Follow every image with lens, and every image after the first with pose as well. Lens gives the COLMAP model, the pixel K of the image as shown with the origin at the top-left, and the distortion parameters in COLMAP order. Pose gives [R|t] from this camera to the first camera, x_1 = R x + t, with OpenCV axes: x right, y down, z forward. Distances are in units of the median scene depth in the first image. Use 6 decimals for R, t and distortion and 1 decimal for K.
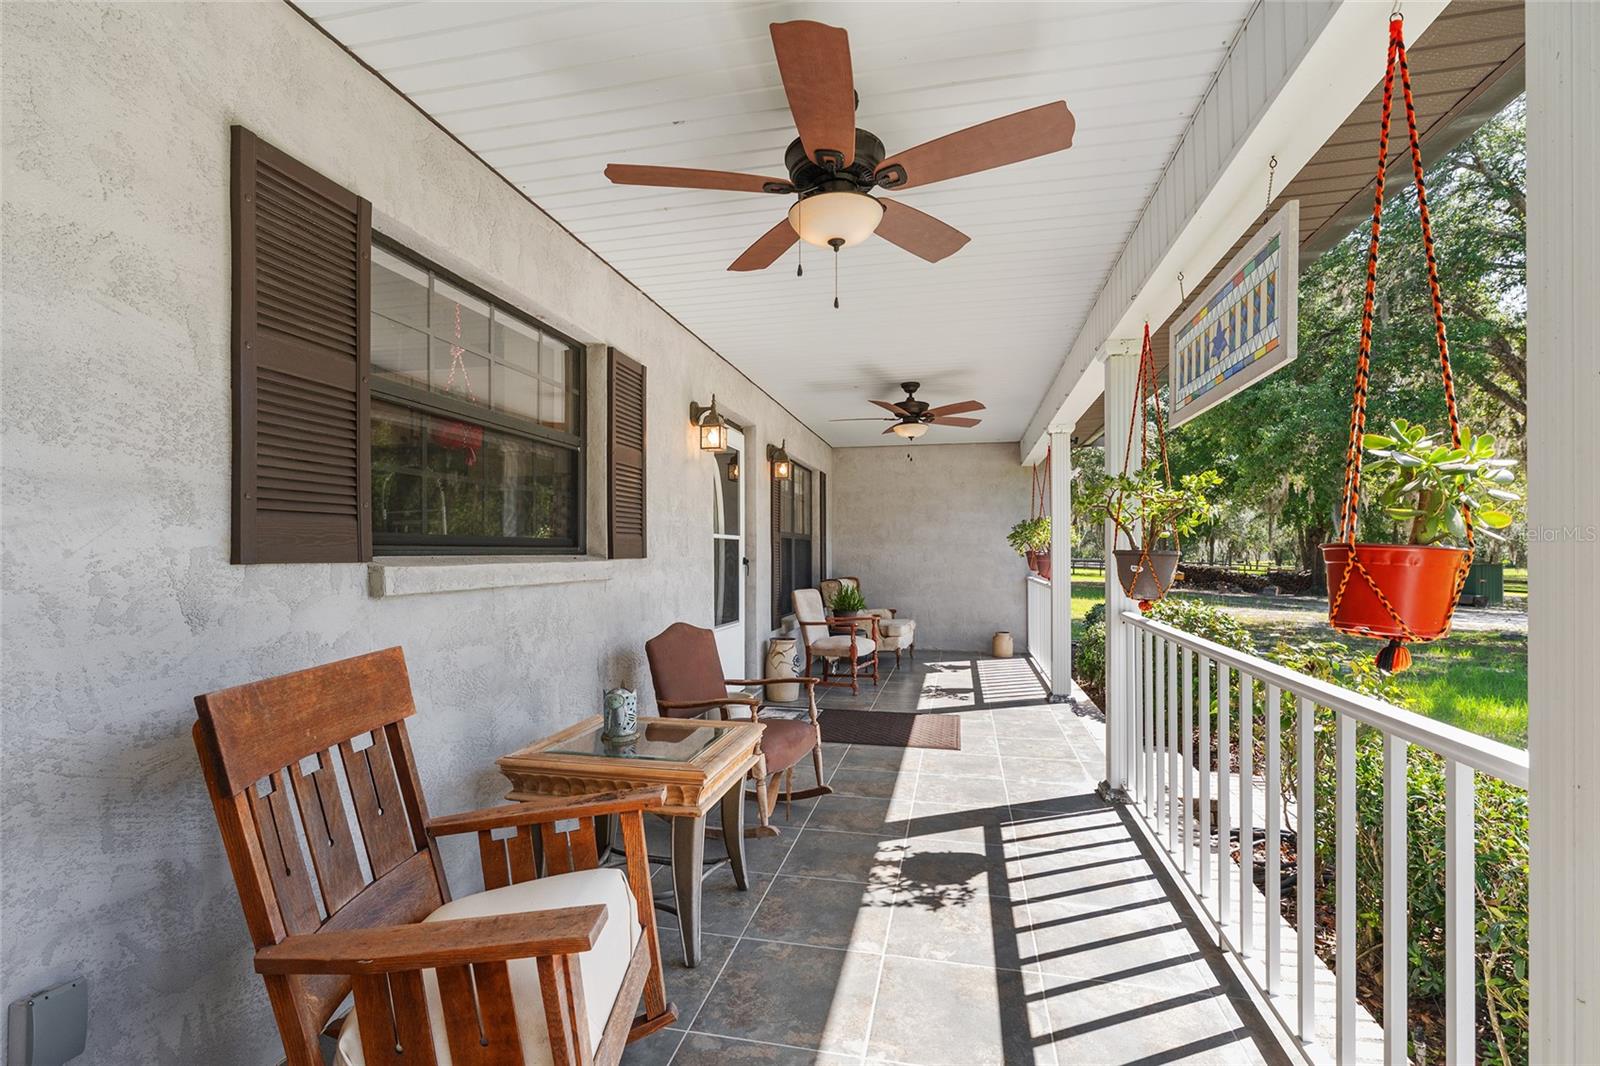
lens RADIAL K [[717.3, 0, 795.4], [0, 717.3, 542.4], [0, 0, 1]] dist [-0.004485, 0.000592]
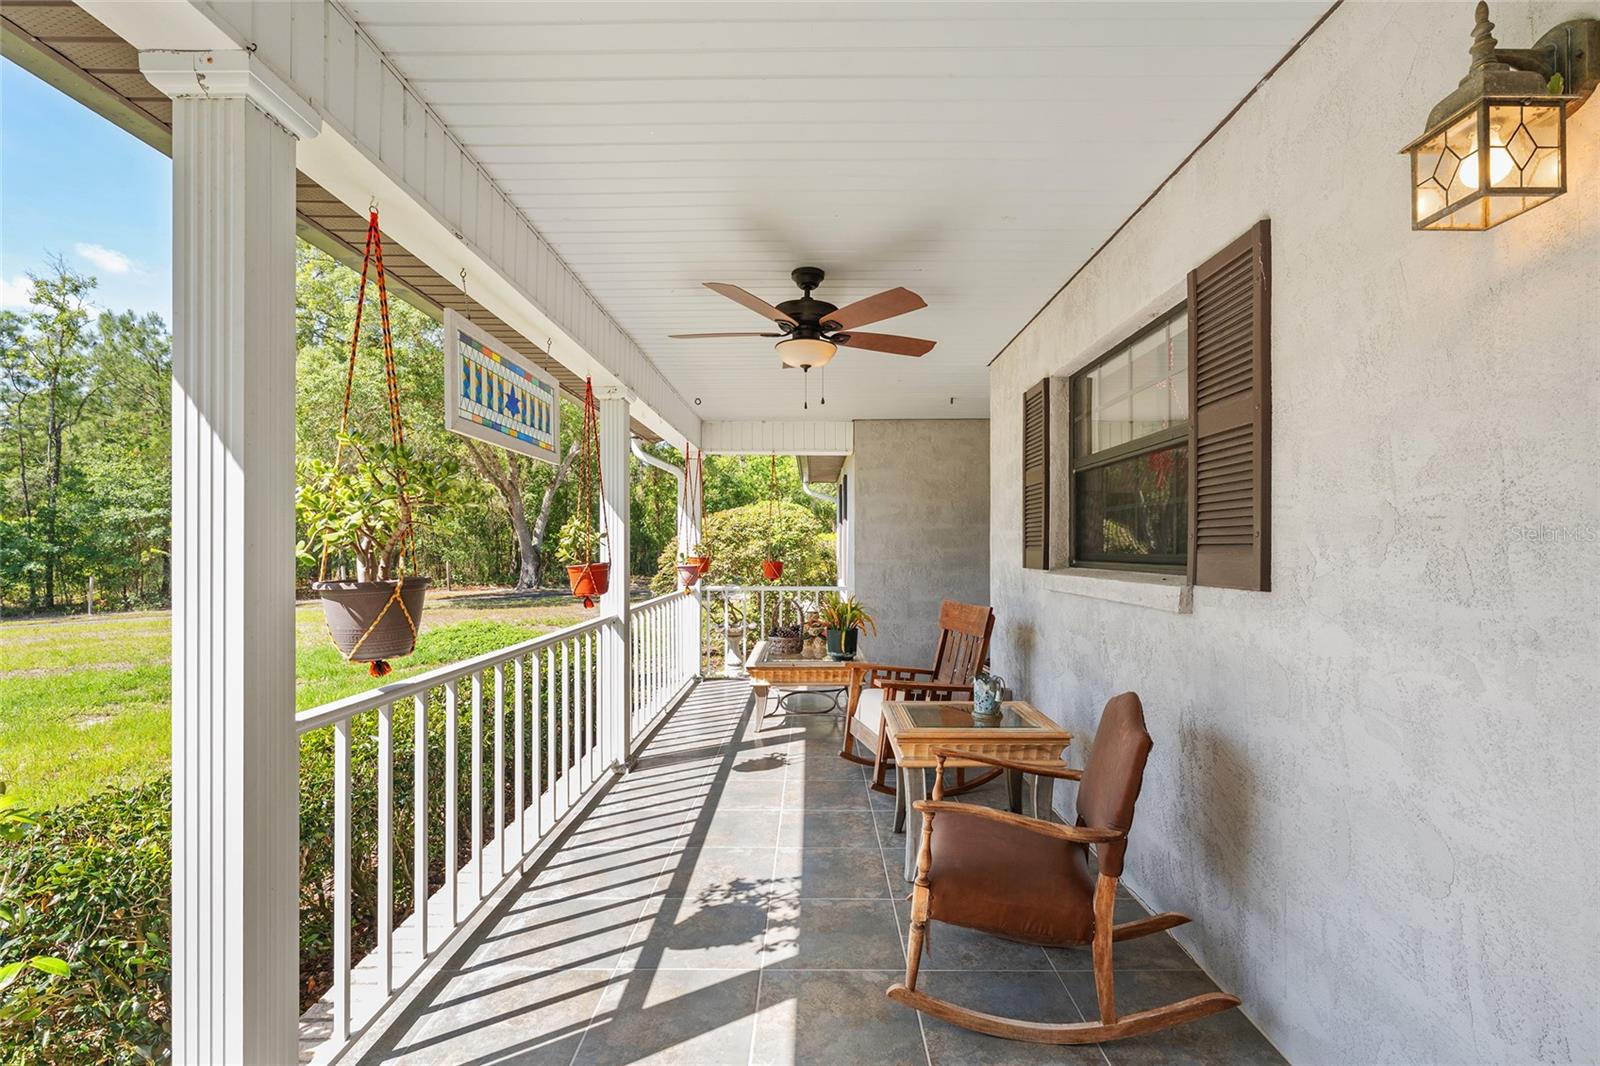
lens RADIAL K [[717.3, 0, 797.9], [0, 717.3, 541.7], [0, 0, 1]] dist [-0.004485, 0.000592]
pose [[-0.979565, 0.001542, -0.201124, 0.300840], [0.005596, 0.999792, -0.019590, -0.007418], [0.201052, -0.020315, -0.979370, 1.966783]]
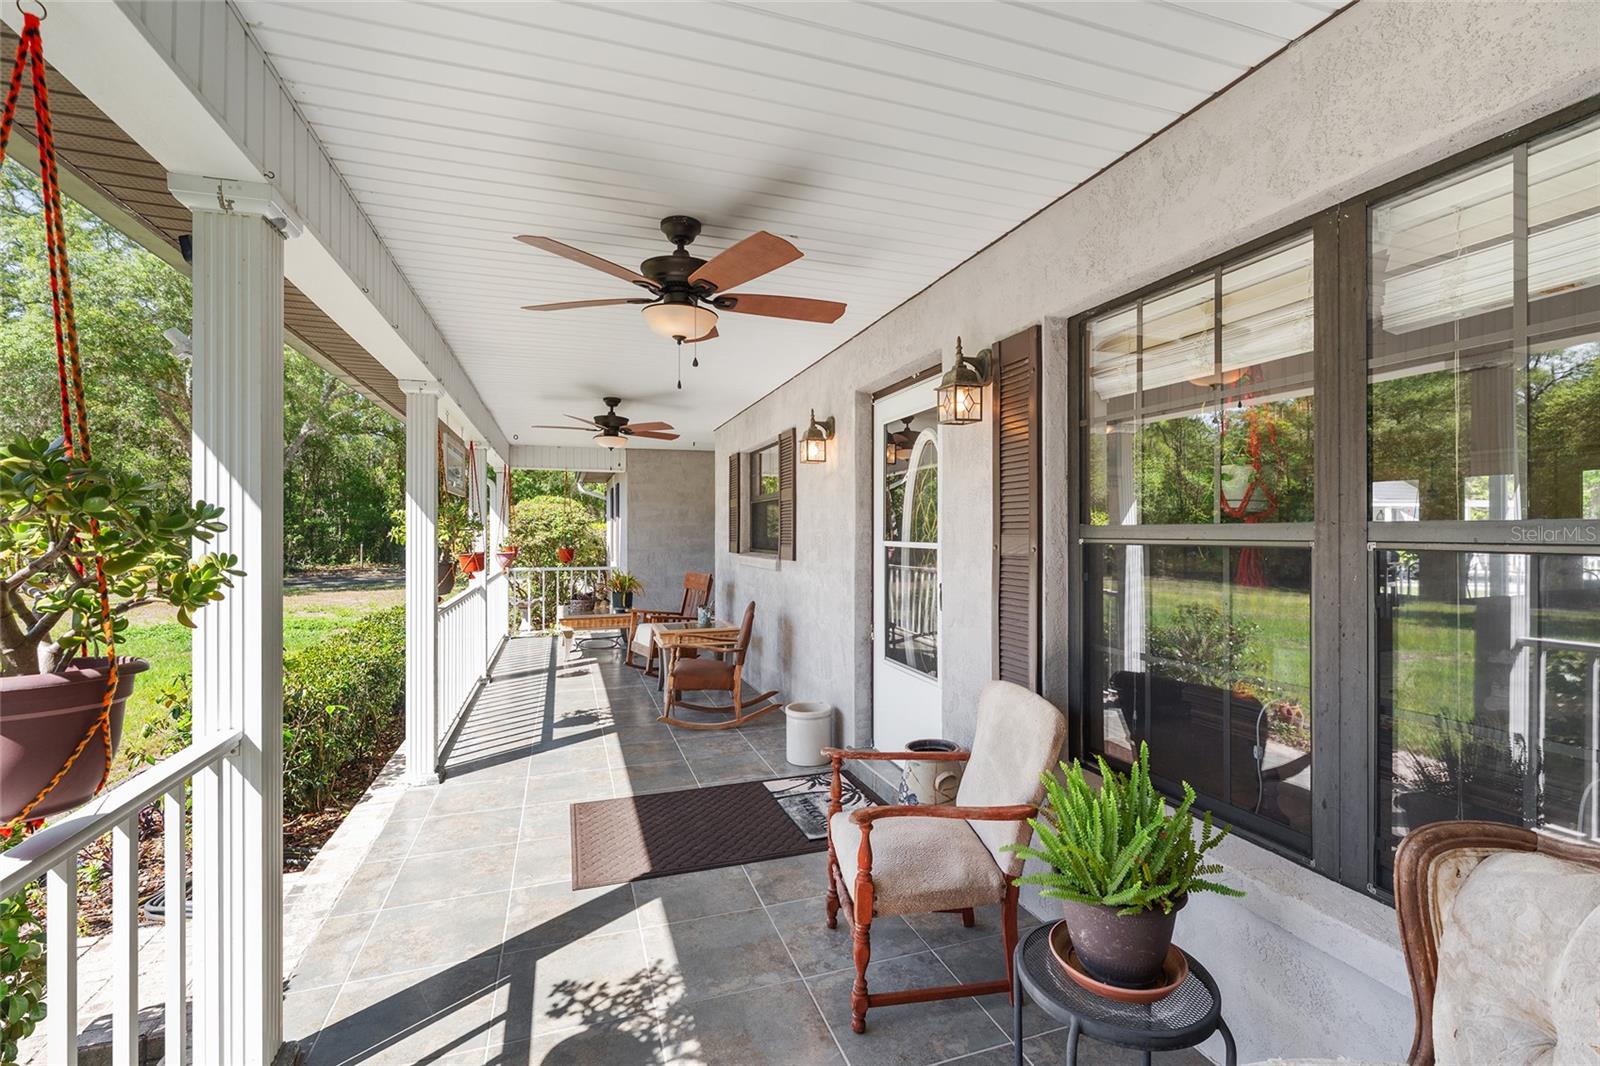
lens RADIAL K [[717.3, 0, 807.4], [0, 717.3, 531.1], [0, 0, 1]] dist [-0.004485, 0.000592]
pose [[-0.852189, 0.004591, -0.523214, 0.705649], [0.010159, 0.999918, -0.007773, -0.034979], [0.523135, -0.011940, -0.852166, 3.062263]]
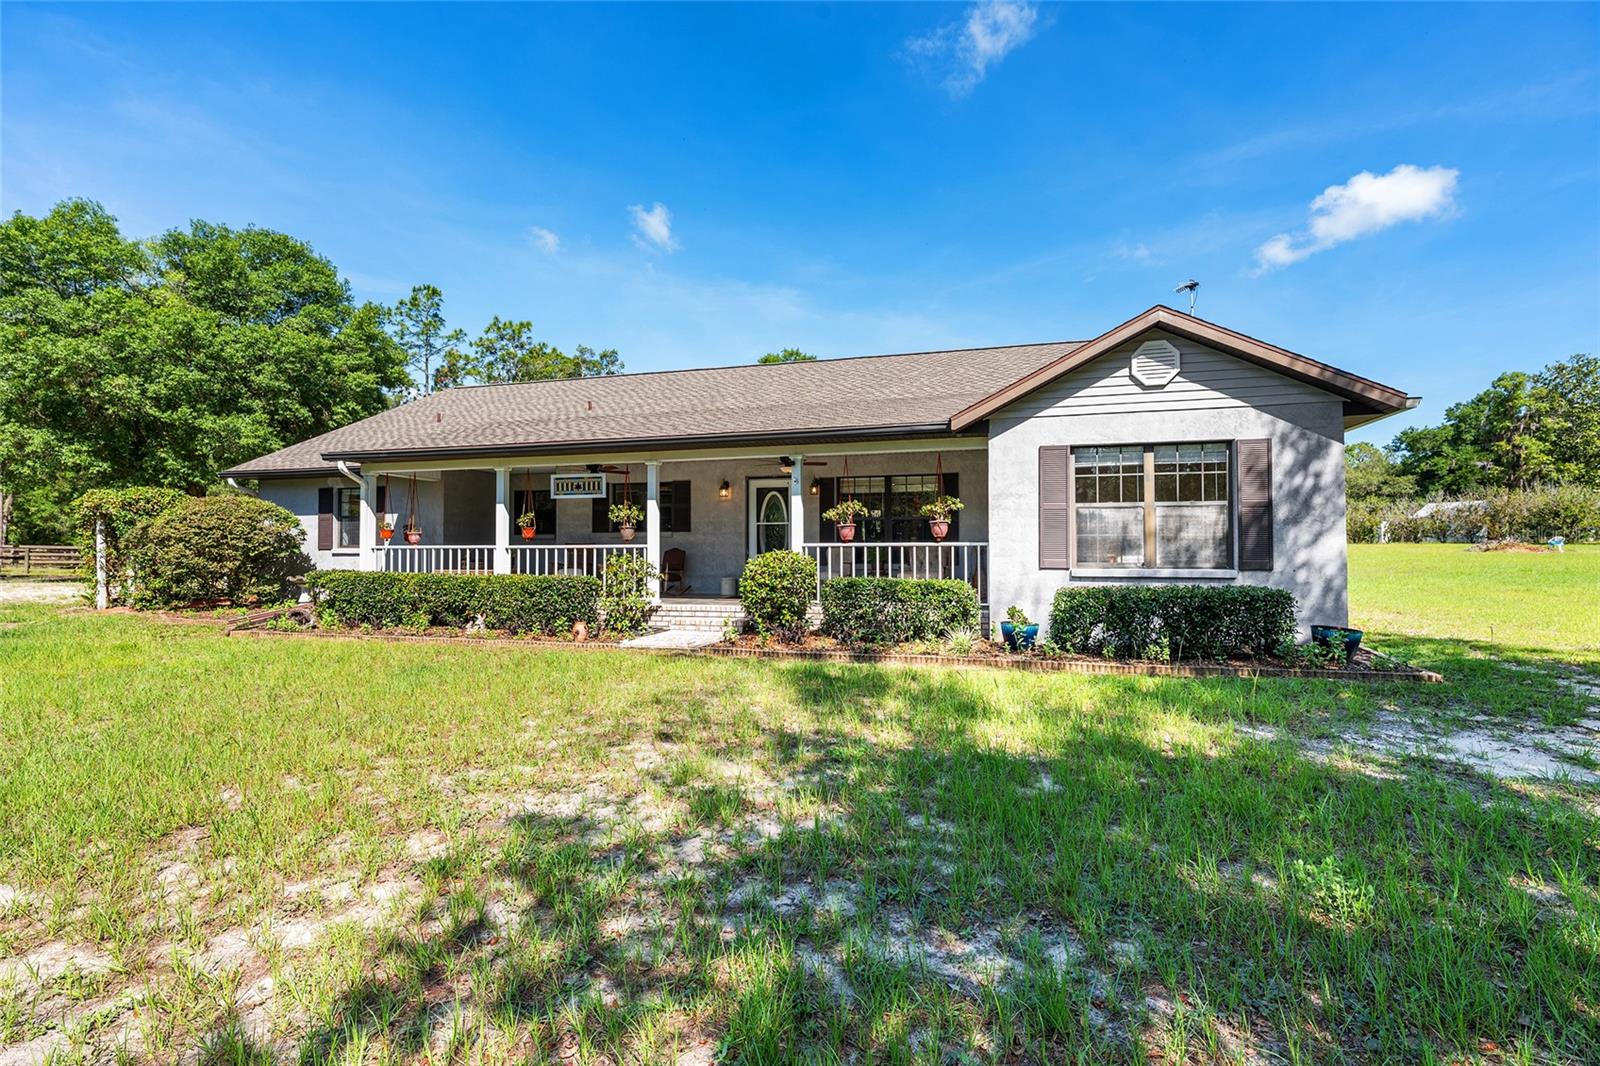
lens RADIAL K [[717.3, 0, 814.6], [0, 717.3, 534.6], [0, 0, 1]] dist [-0.004485, 0.000592]
pose [[-0.045568, -0.021080, -0.998739, 4.769948], [0.016069, 0.999633, -0.021832, 0.174850], [0.998832, -0.017043, -0.045212, 2.482396]]
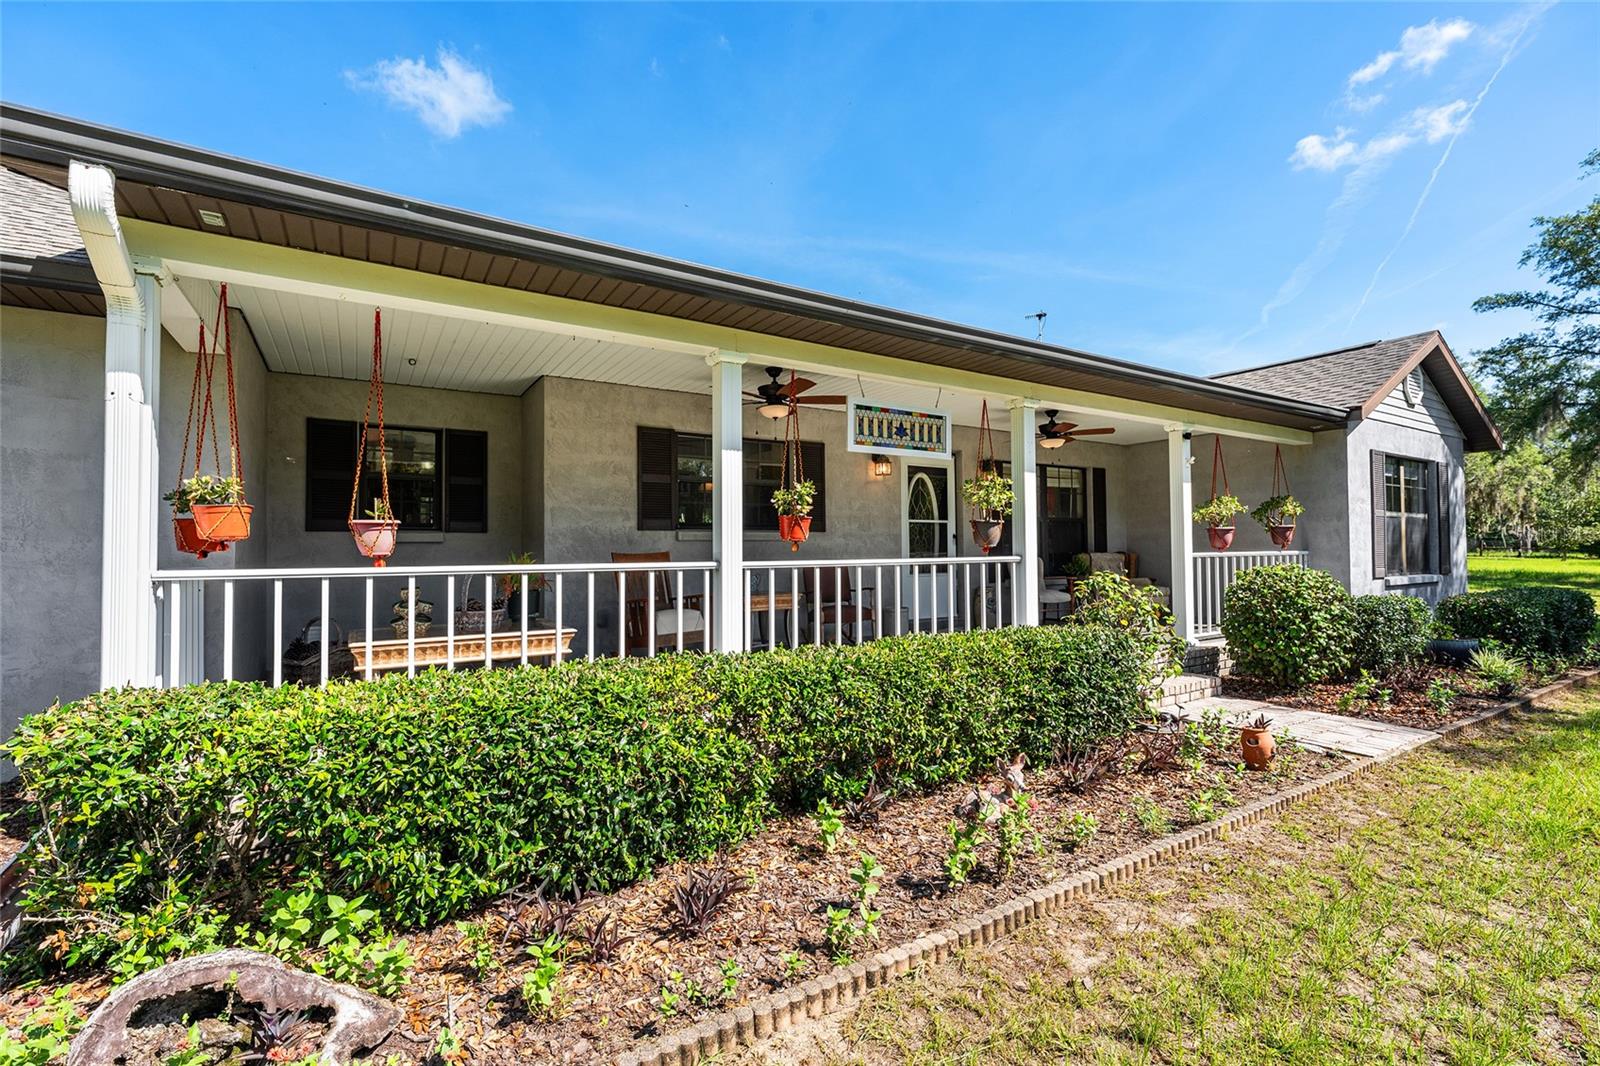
lens RADIAL K [[717.3, 0, 801.4], [0, 717.3, 533.1], [0, 0, 1]] dist [-0.004485, 0.000592]
pose [[0.706441, -0.021292, -0.707451, 1.719131], [0.016763, 0.999770, -0.013350, 0.071492], [0.707573, -0.002428, 0.706636, -0.778542]]
